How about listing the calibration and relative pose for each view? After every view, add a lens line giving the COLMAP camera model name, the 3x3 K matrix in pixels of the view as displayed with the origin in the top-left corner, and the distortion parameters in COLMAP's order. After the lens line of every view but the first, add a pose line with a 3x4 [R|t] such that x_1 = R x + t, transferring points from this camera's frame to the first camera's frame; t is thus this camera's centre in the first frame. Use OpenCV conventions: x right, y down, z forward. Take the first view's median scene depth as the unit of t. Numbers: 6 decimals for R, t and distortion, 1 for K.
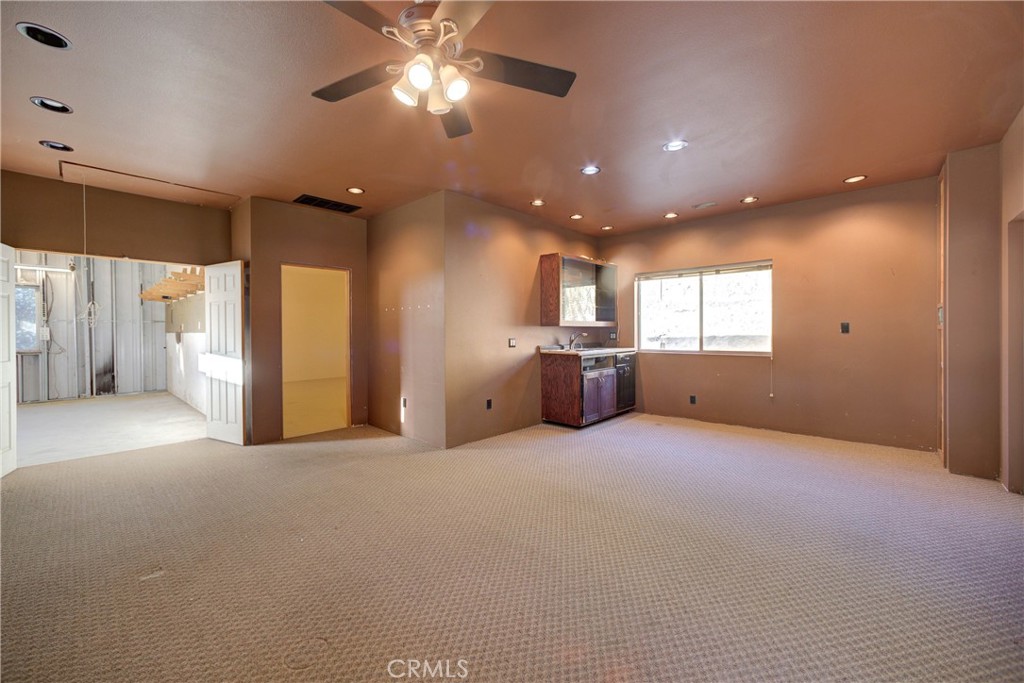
lens RADIAL K [[406.0, 0, 506.7], [0, 406.0, 337.0], [0, 0, 1]] dist [-0.018925, 0.007760]
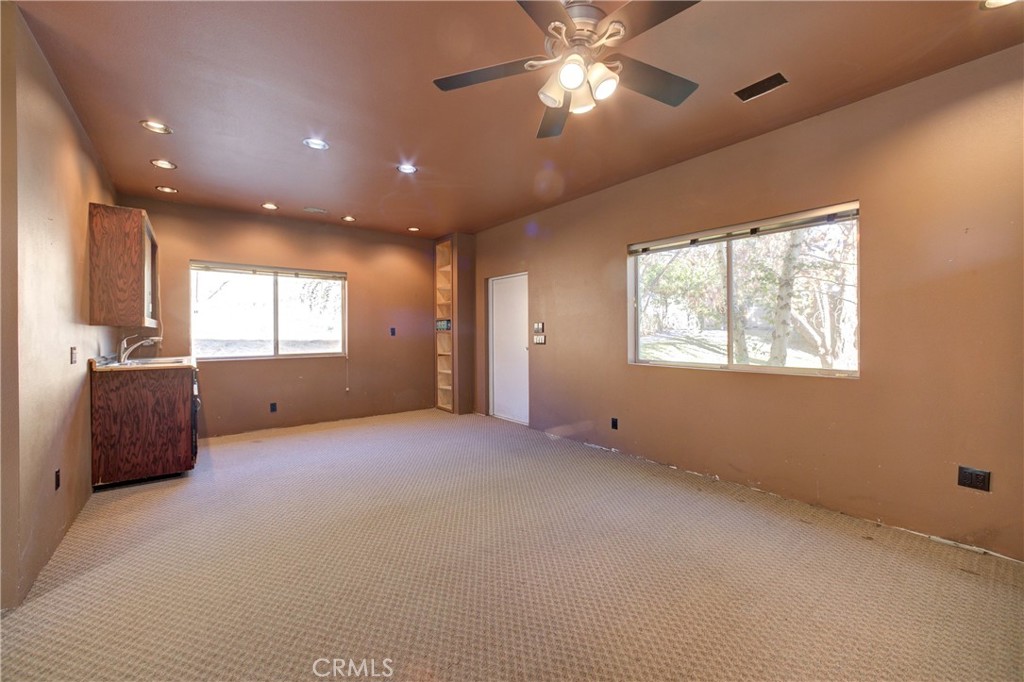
lens RADIAL K [[406.0, 0, 506.3], [0, 406.0, 335.8], [0, 0, 1]] dist [-0.018925, 0.007760]
pose [[0.163585, -0.002073, 0.986527, -0.390584], [0.016622, 0.999862, -0.000655, -0.001632], [-0.986389, 0.016505, 0.163597, 0.329192]]
